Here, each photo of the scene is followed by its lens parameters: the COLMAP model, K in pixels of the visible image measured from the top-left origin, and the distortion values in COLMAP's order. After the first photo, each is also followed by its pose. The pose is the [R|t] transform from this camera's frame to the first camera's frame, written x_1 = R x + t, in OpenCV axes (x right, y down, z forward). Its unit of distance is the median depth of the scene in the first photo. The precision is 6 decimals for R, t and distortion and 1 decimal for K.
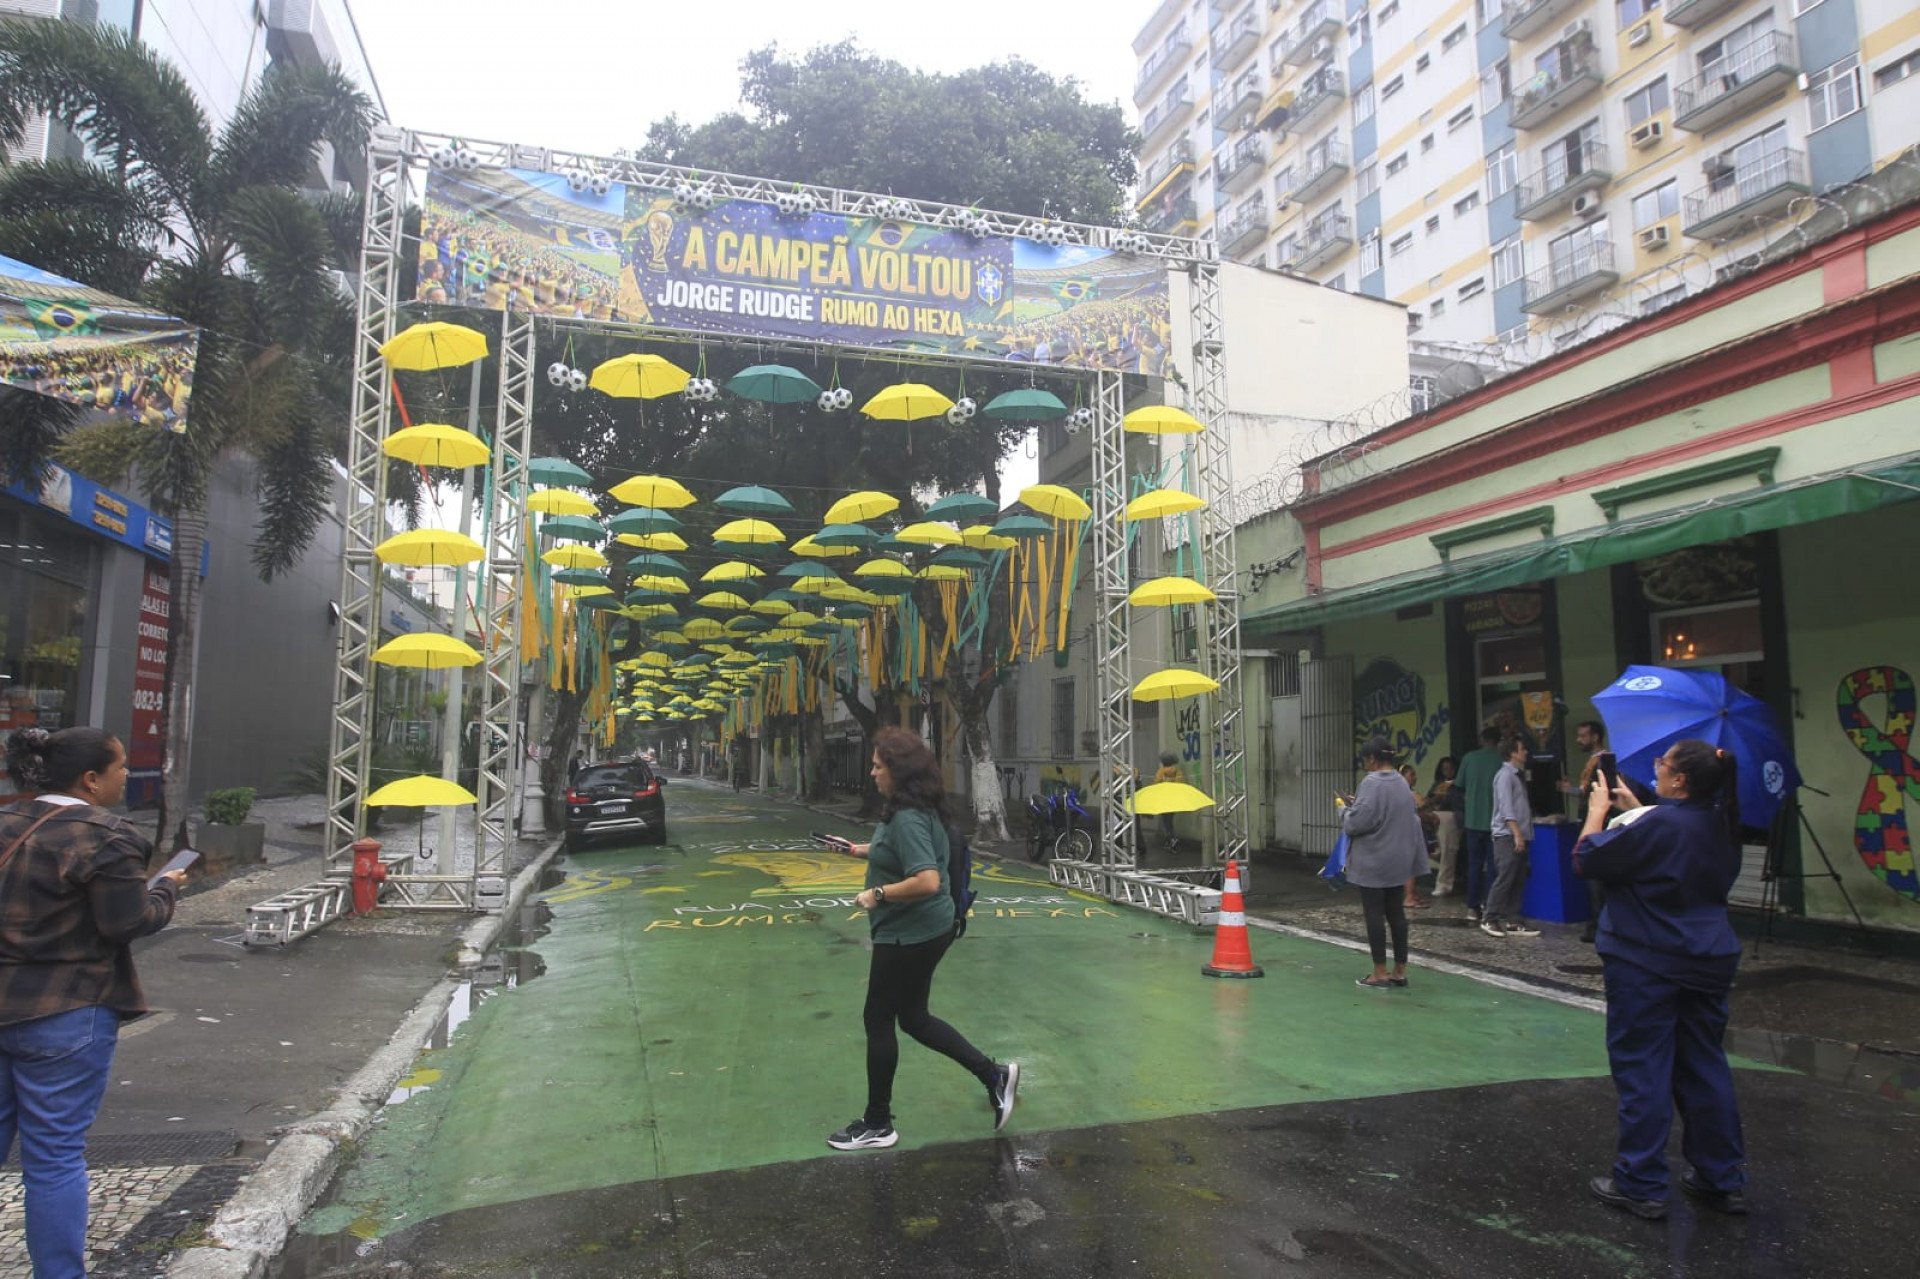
lens RADIAL K [[1132.3, 0, 971.3], [0, 1132.3, 636.4], [0, 0, 1]] dist [-0.061947, 0.030913]
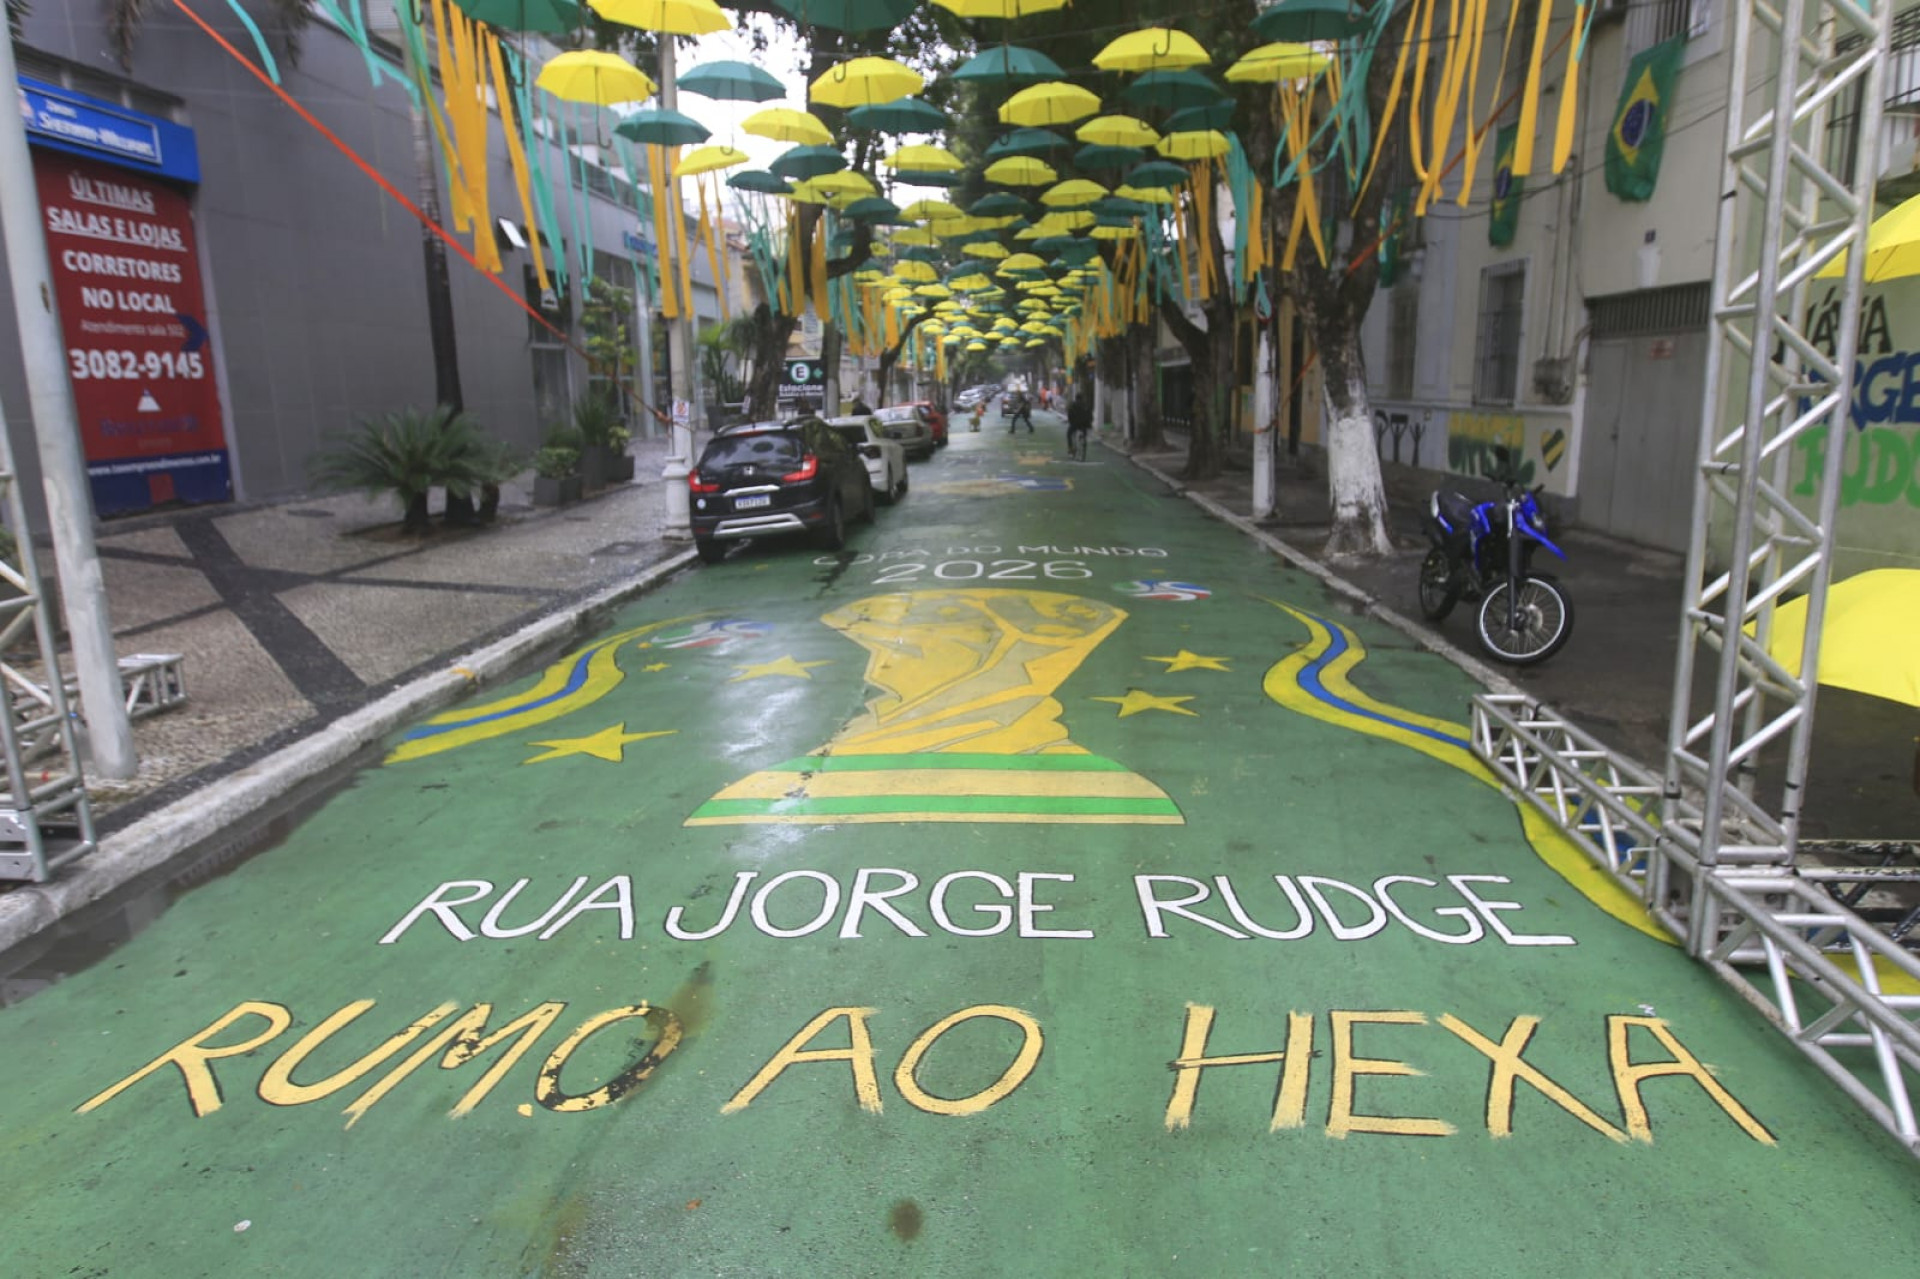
lens RADIAL K [[1132.3, 0, 972.0], [0, 1132.3, 632.3], [0, 0, 1]] dist [-0.061947, 0.030913]
pose [[0.946293, 0.048734, -0.319617, 0.027020], [0.056804, 0.948136, 0.312749, 0.040083], [0.318282, -0.314108, 0.894446, 0.635299]]
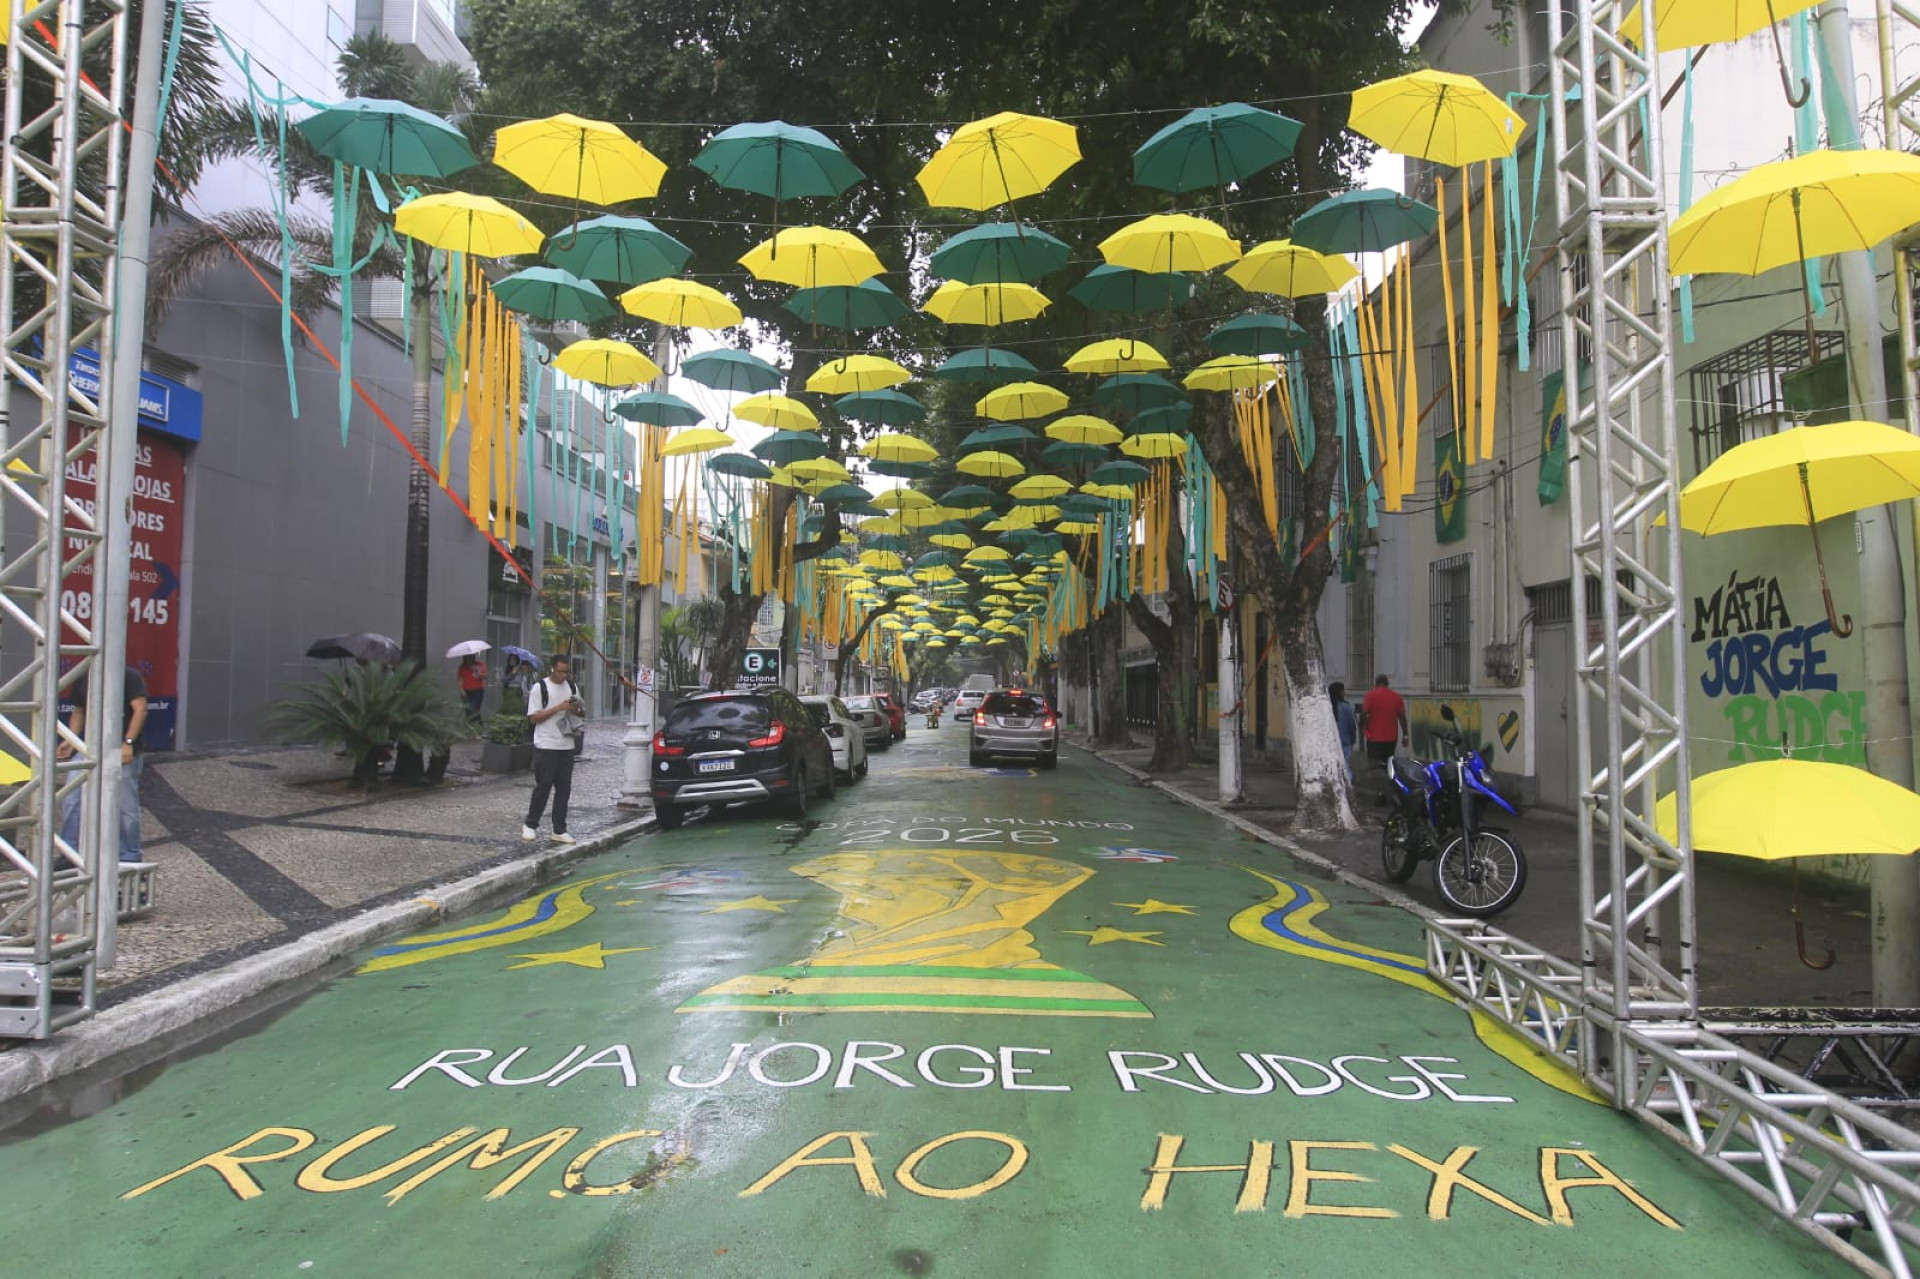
lens RADIAL K [[1216.9, 0, 970.9], [0, 1216.9, 640.2], [0, 0, 1]] dist [-0.060253, 0.035481]
pose [[0.957541, -0.006554, -0.288224, 0.038401], [0.025589, 0.997728, 0.062322, 0.061597], [0.287161, -0.067051, 0.955533, 0.559919]]
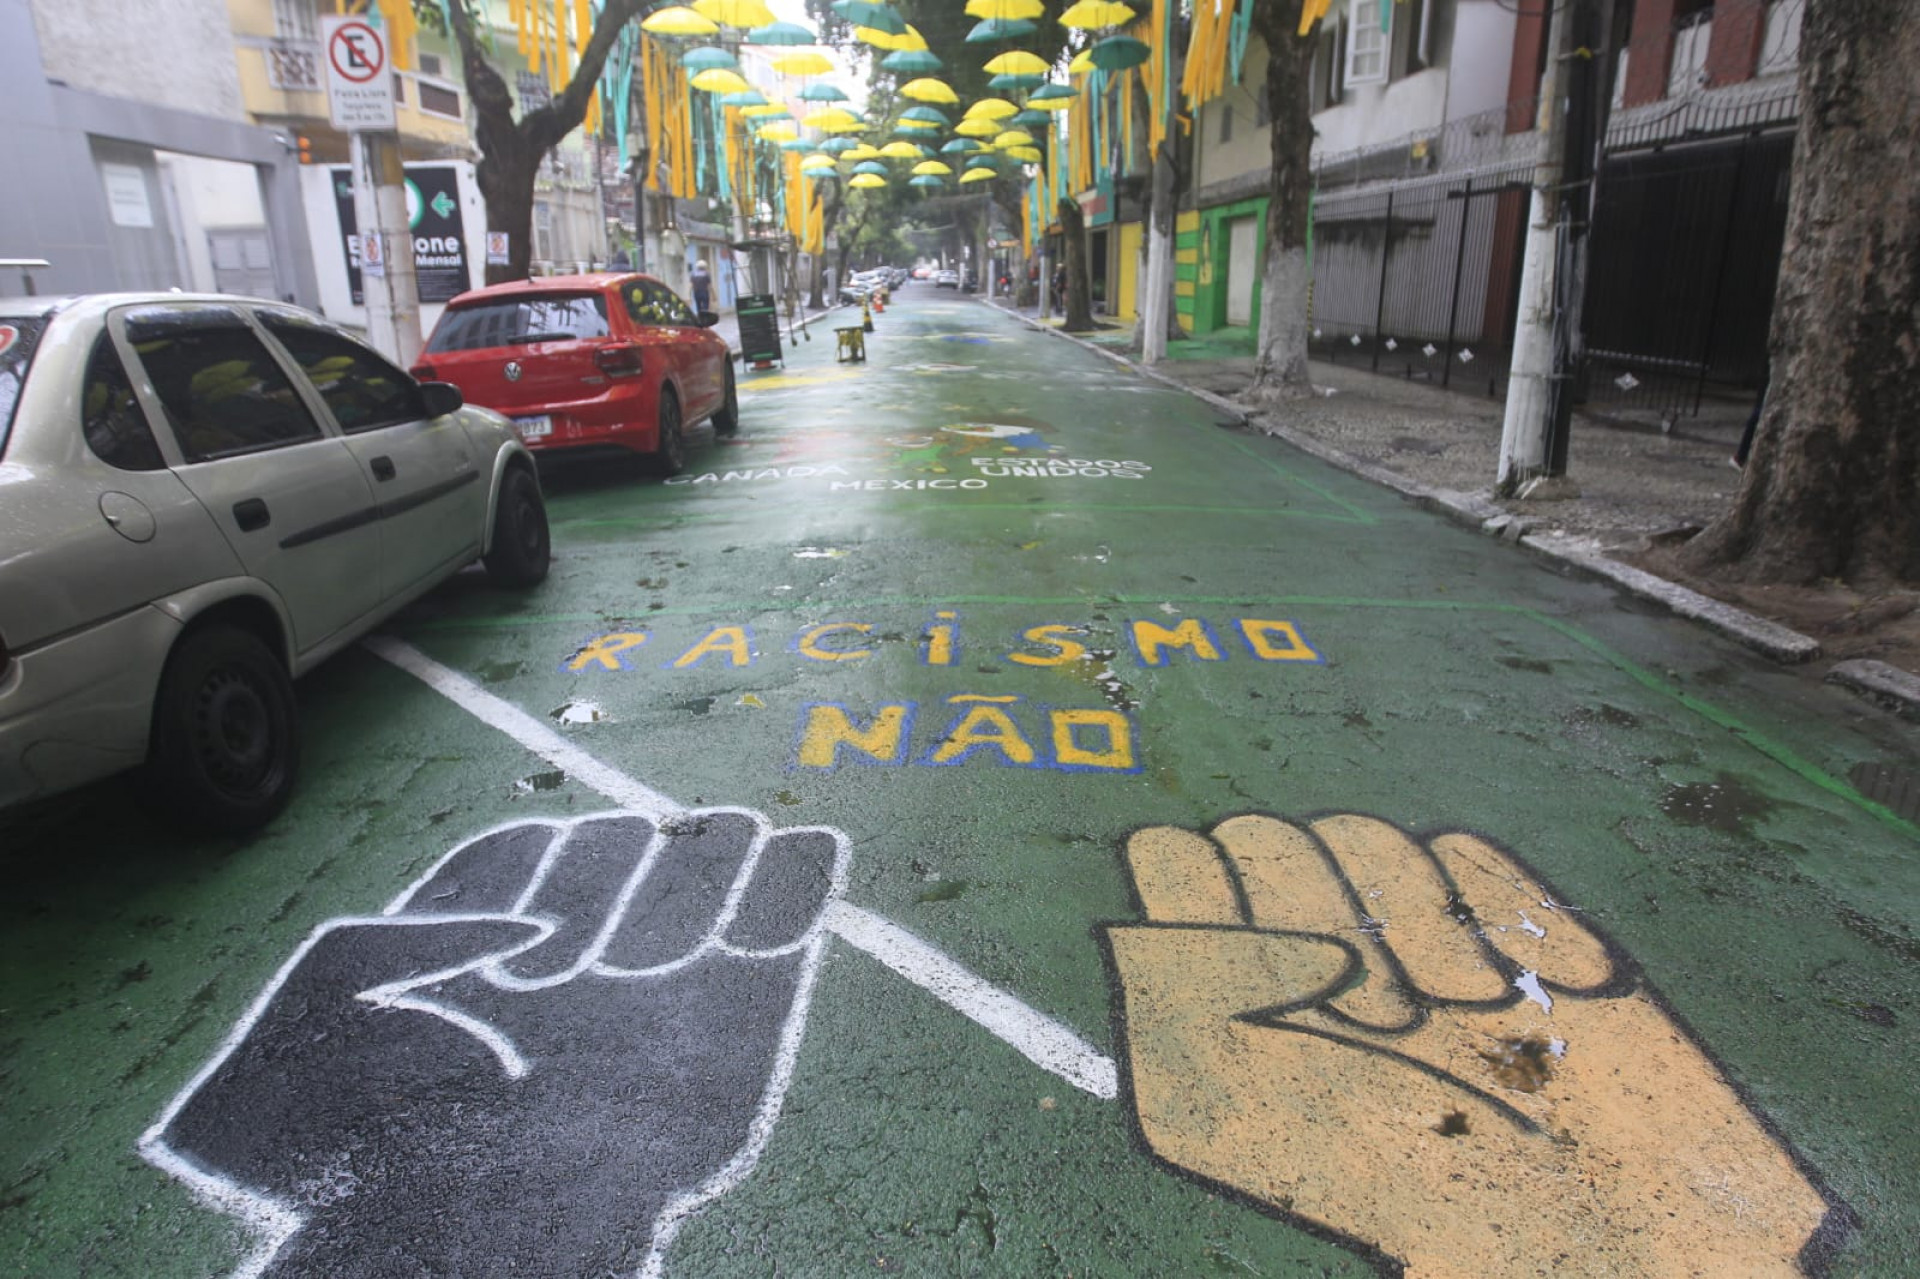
lens RADIAL K [[1132.3, 0, 971.2], [0, 1132.3, 637.5], [0, 0, 1]] dist [-0.061947, 0.030913]
pose [[0.968628, 0.070445, -0.238323, -0.623226], [0.033576, 0.913094, 0.406364, 0.299538], [0.246238, -0.401617, 0.882083, 2.656698]]
